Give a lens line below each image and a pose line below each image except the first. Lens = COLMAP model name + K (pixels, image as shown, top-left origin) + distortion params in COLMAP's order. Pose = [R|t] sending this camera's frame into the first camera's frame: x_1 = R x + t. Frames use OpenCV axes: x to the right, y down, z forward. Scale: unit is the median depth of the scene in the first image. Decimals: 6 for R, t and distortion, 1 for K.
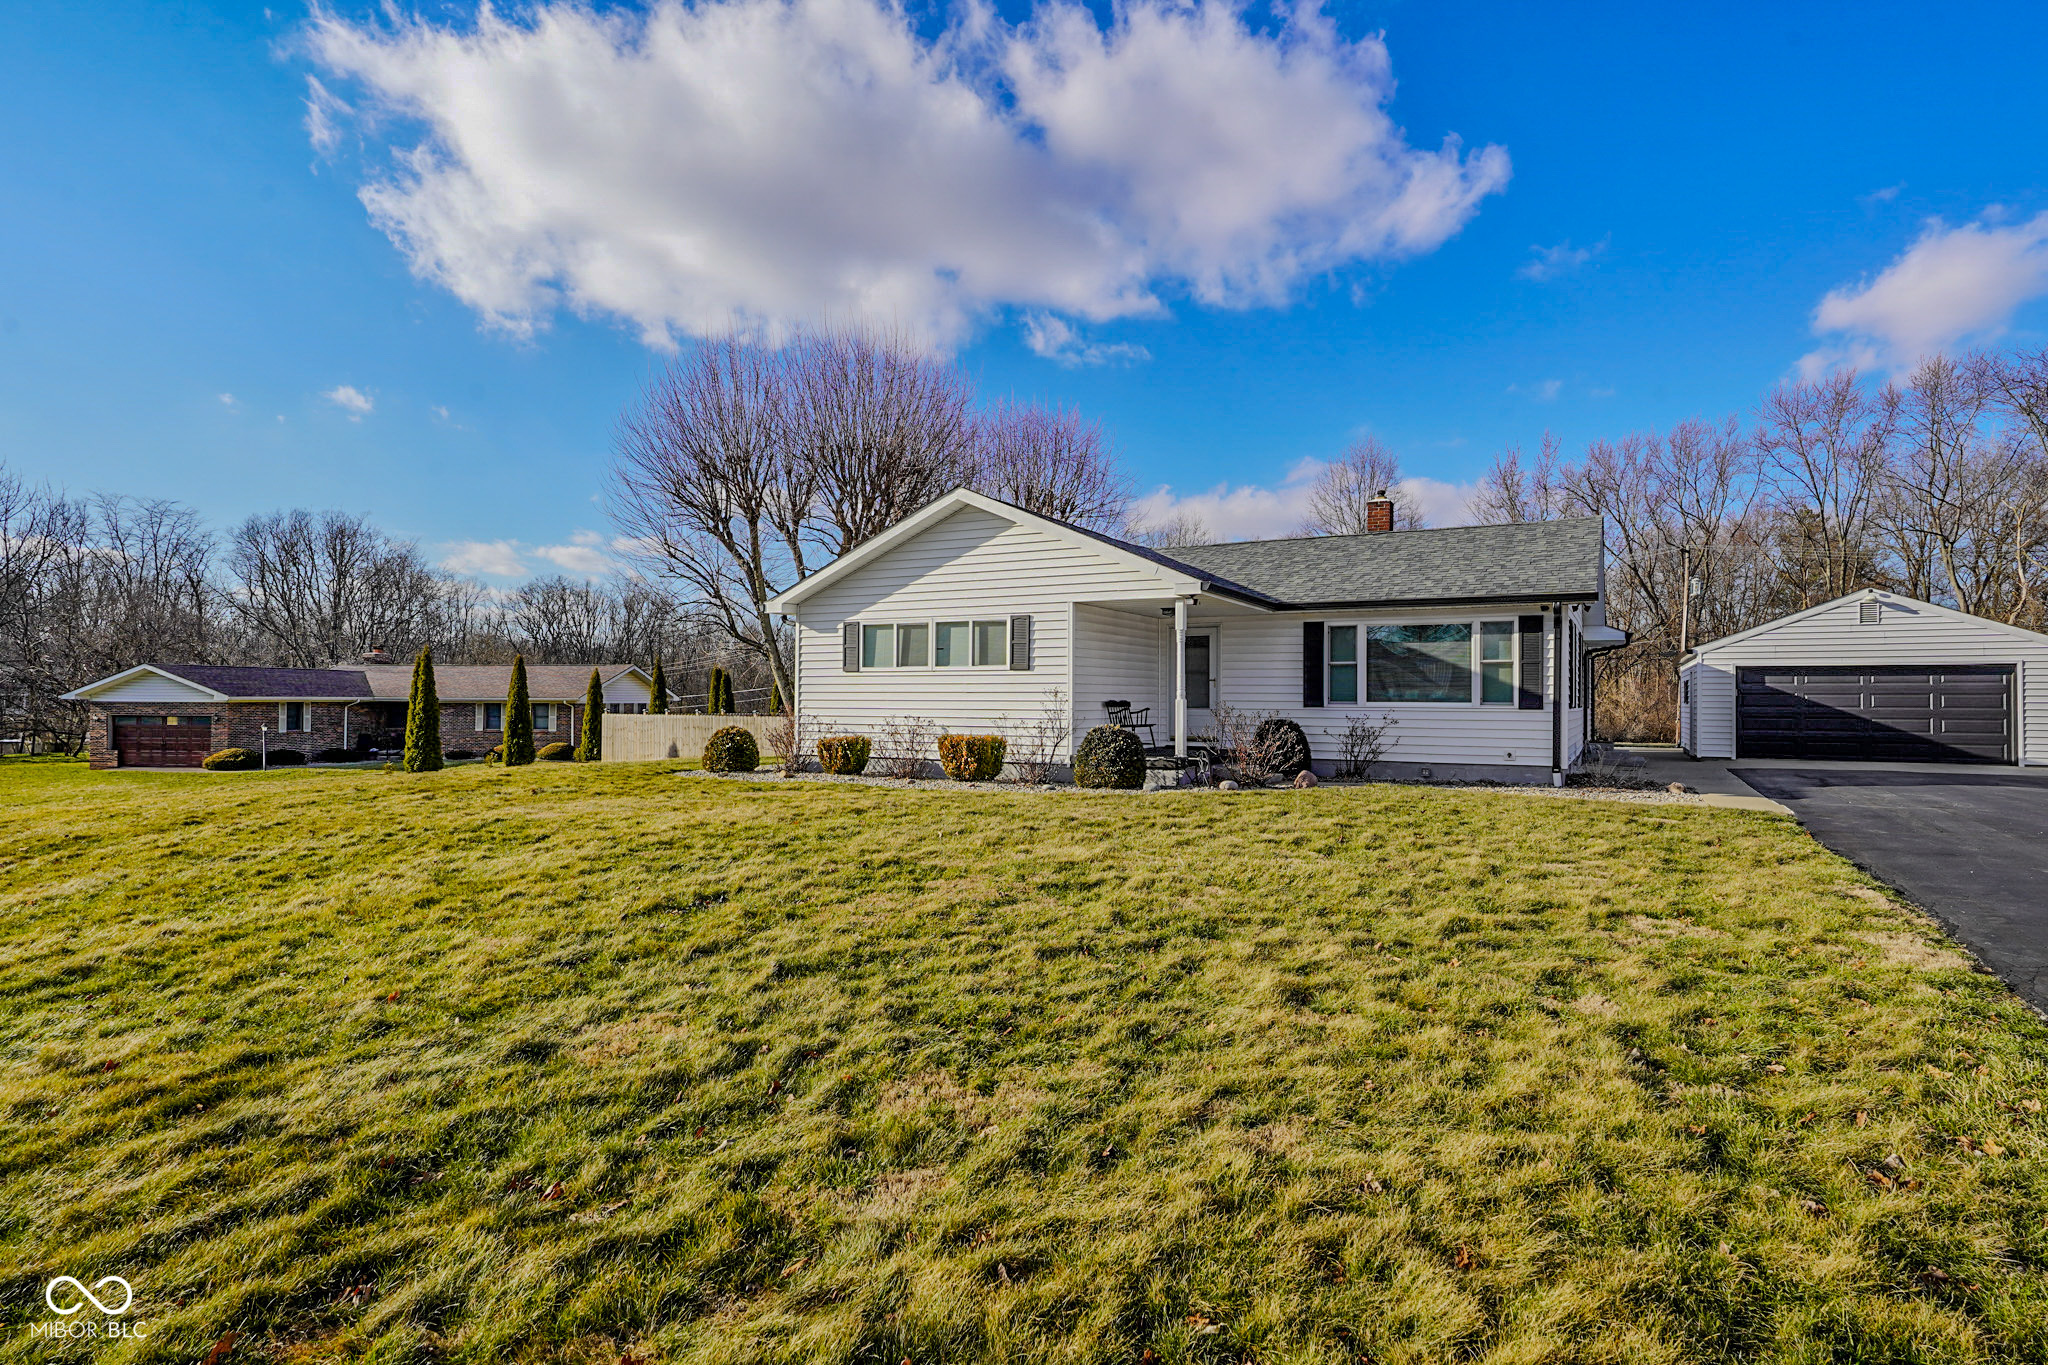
lens RADIAL K [[1154.7, 0, 988.6], [0, 1154.7, 701.6], [0, 0, 1]] dist [-0.002168, 0.003224]
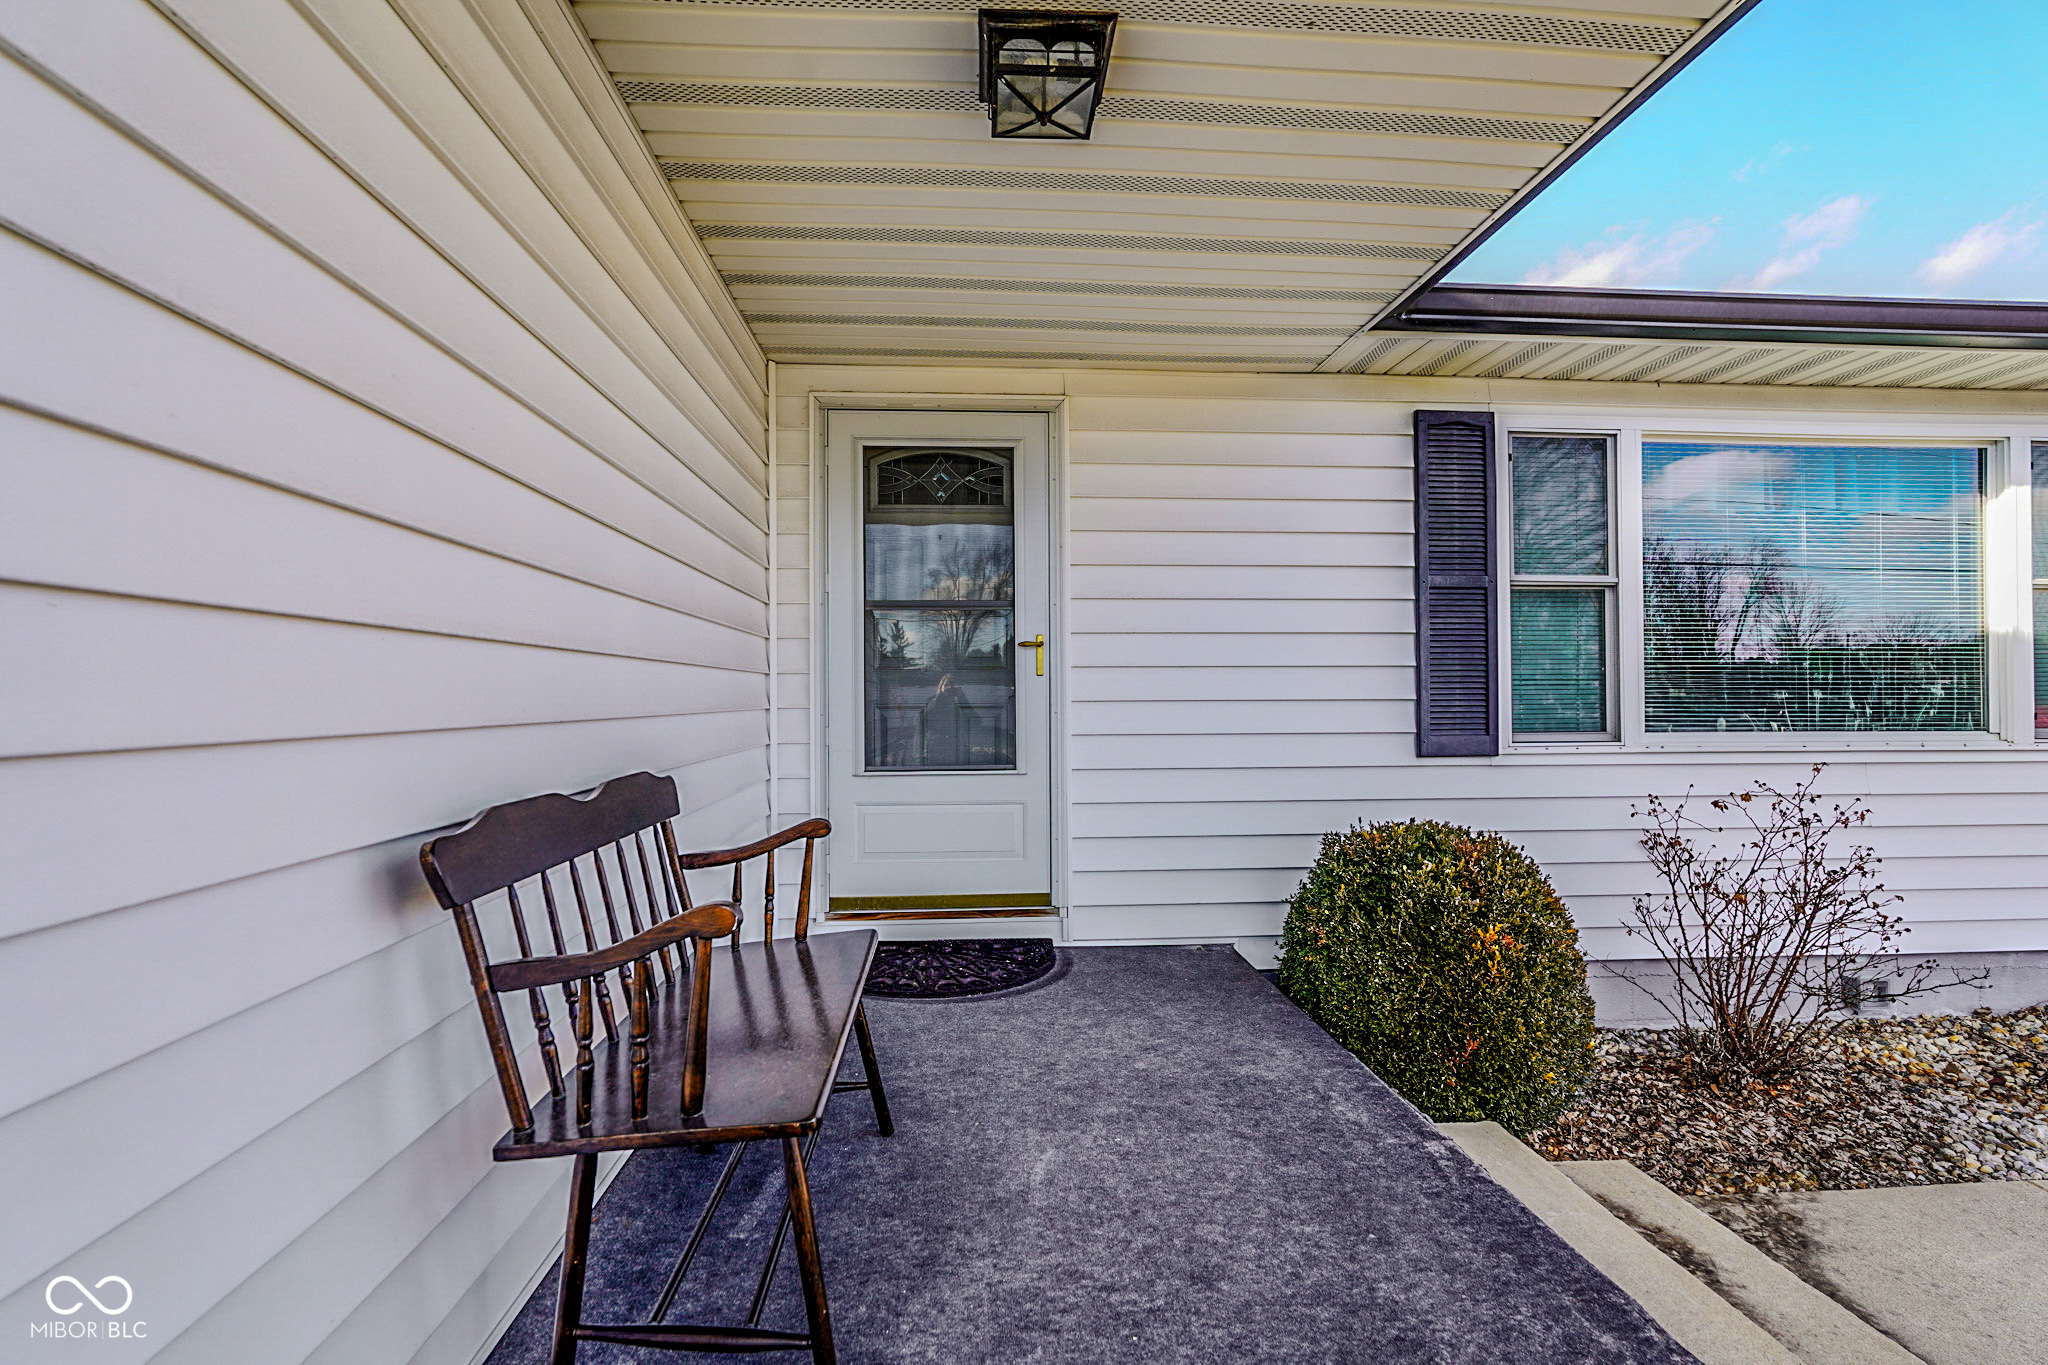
lens RADIAL K [[902.7, 0, 1015.0], [0, 902.7, 683.6], [0, 0, 1]] dist [-0.013664, 0.000992]
pose [[0.846171, 0.000890, 0.532910, 0.035486], [0.009278, 0.999822, -0.016402, -0.003031], [-0.532830, 0.018823, 0.846013, 0.322211]]
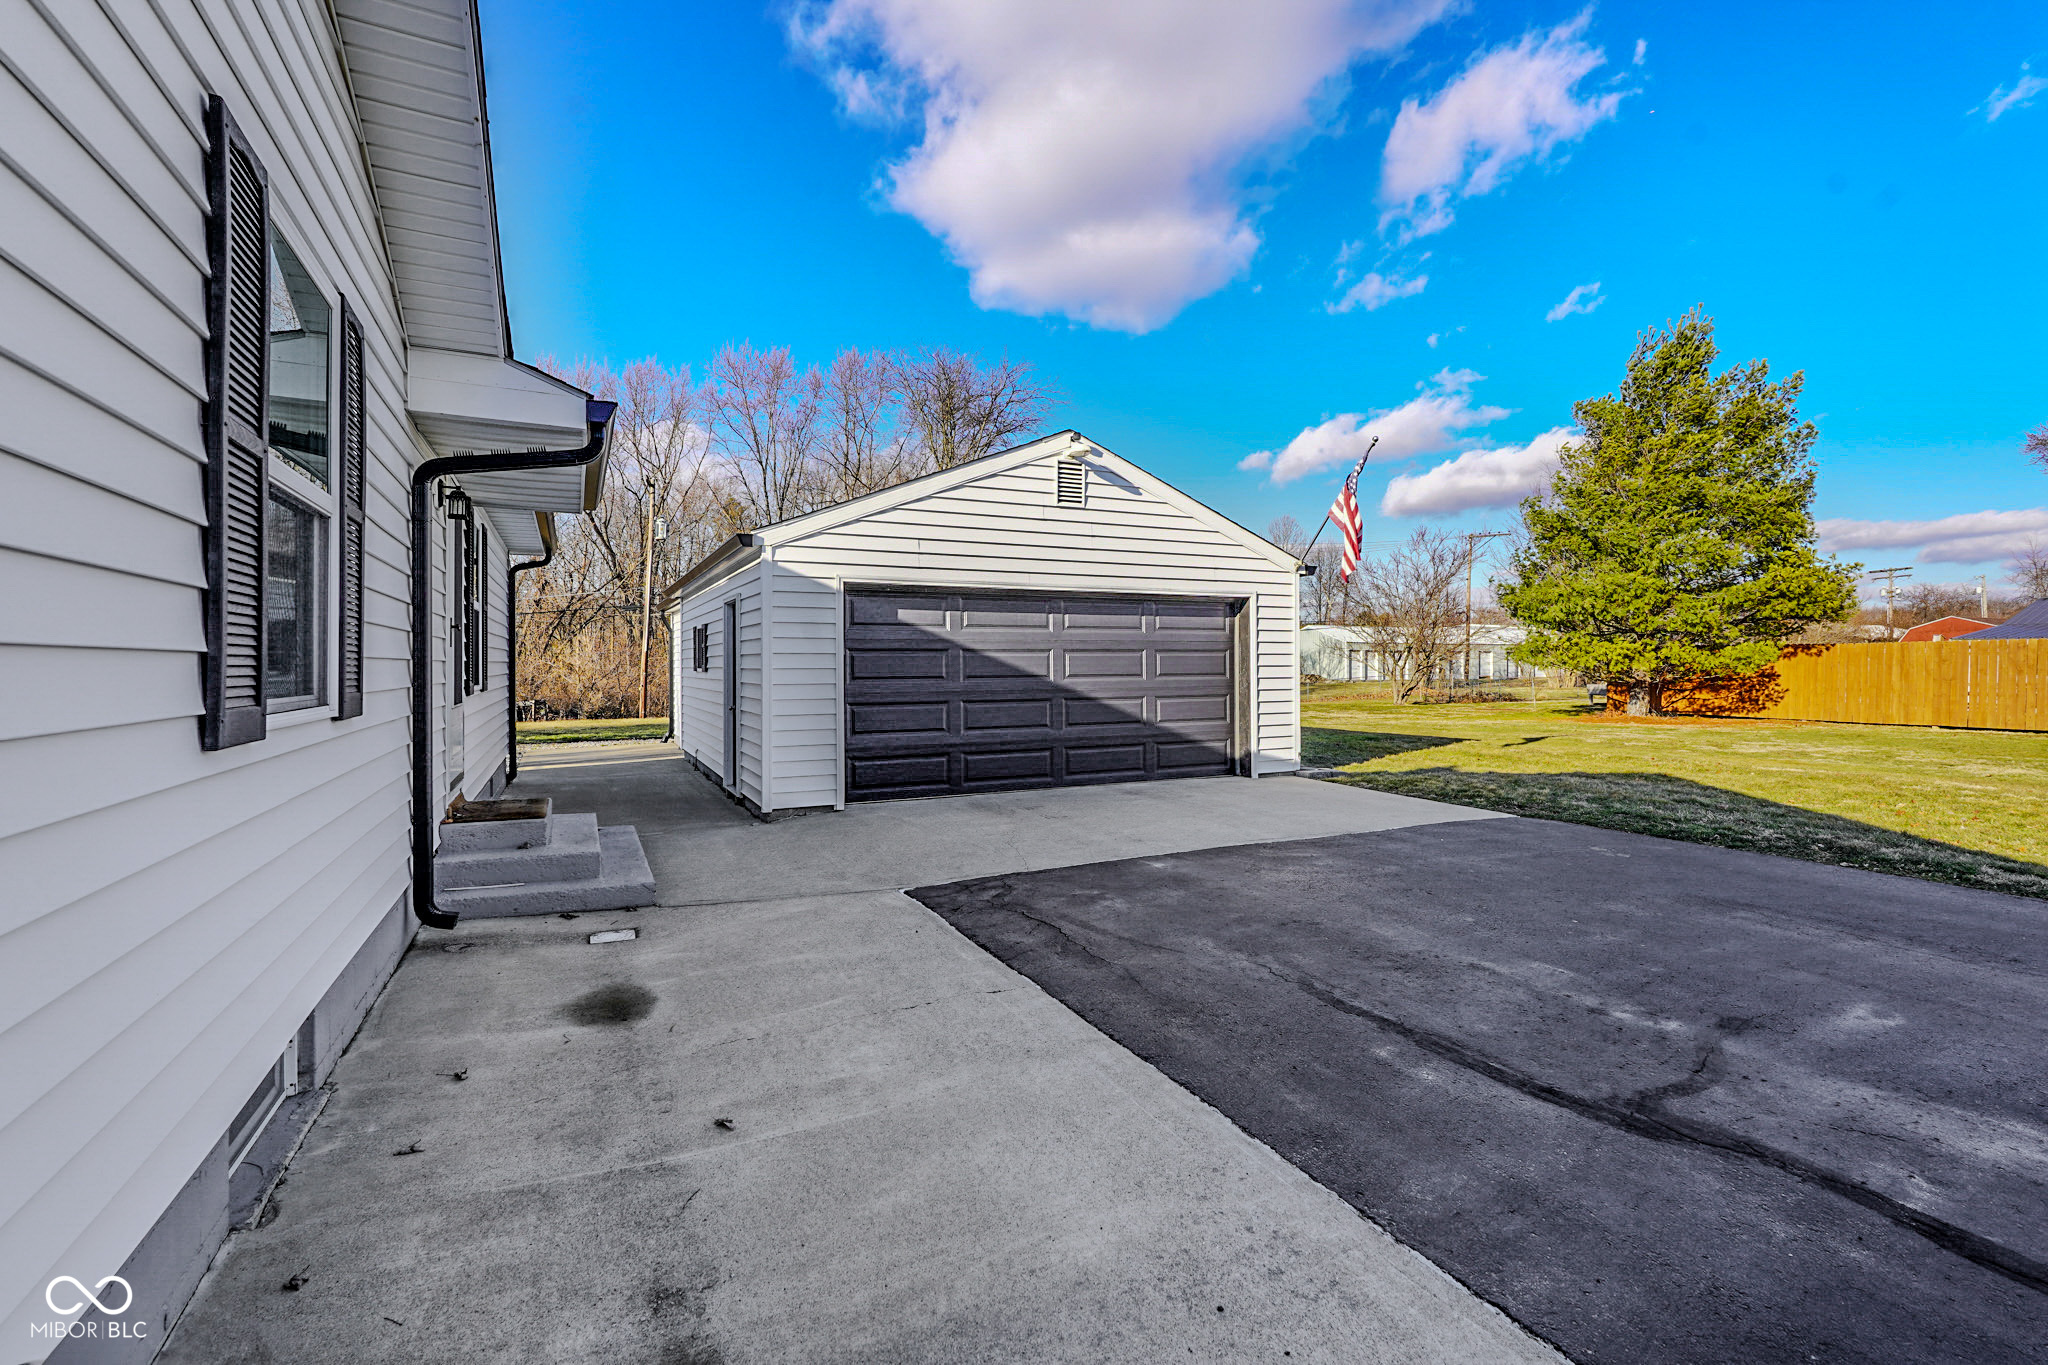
lens RADIAL K [[902.7, 0, 1018.2], [0, 902.7, 667.4], [0, 0, 1]] dist [-0.013664, 0.000992]
pose [[0.574674, -0.012617, 0.818285, 0.193860], [0.009168, 0.999918, 0.008979, -0.001315], [-0.818331, 0.002342, 0.574743, 0.353676]]
